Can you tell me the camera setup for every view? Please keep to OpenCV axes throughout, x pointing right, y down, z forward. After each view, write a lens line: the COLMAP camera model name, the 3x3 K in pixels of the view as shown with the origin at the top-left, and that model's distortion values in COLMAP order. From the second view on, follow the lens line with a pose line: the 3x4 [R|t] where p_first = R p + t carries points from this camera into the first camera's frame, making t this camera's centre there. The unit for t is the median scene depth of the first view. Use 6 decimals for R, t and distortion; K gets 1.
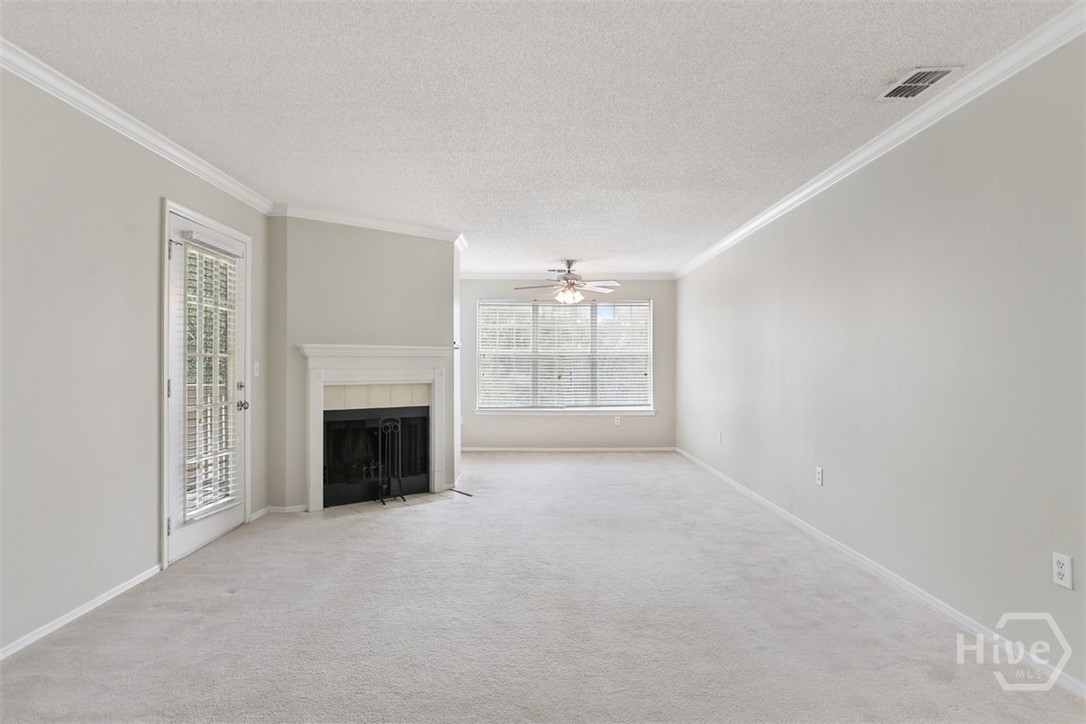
lens RADIAL K [[603.3, 0, 522.5], [0, 603.3, 359.8], [0, 0, 1]] dist [0.000644, 0.001470]
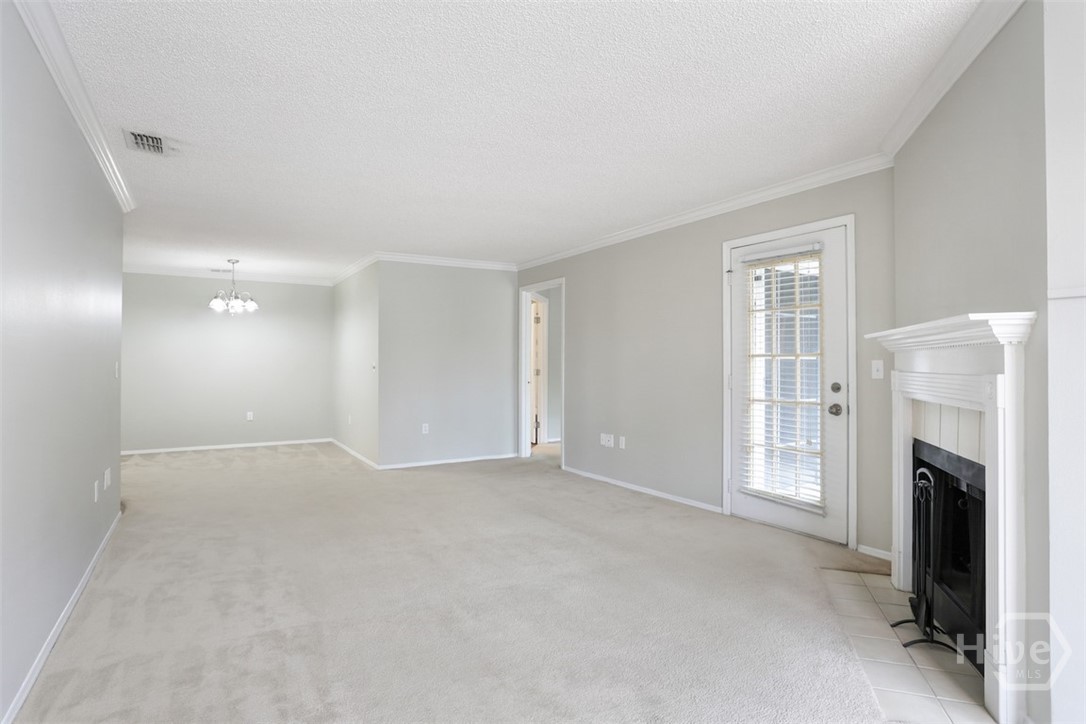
lens RADIAL K [[561.5, 0, 537.7], [0, 561.5, 366.3], [0, 0, 1]] dist [-0.070314, 0.051926]
pose [[-0.845853, -0.000575, -0.533416, 0.288447], [0.003093, 0.999977, -0.005982, 0.012212], [0.533408, -0.006710, -0.845832, 1.215062]]
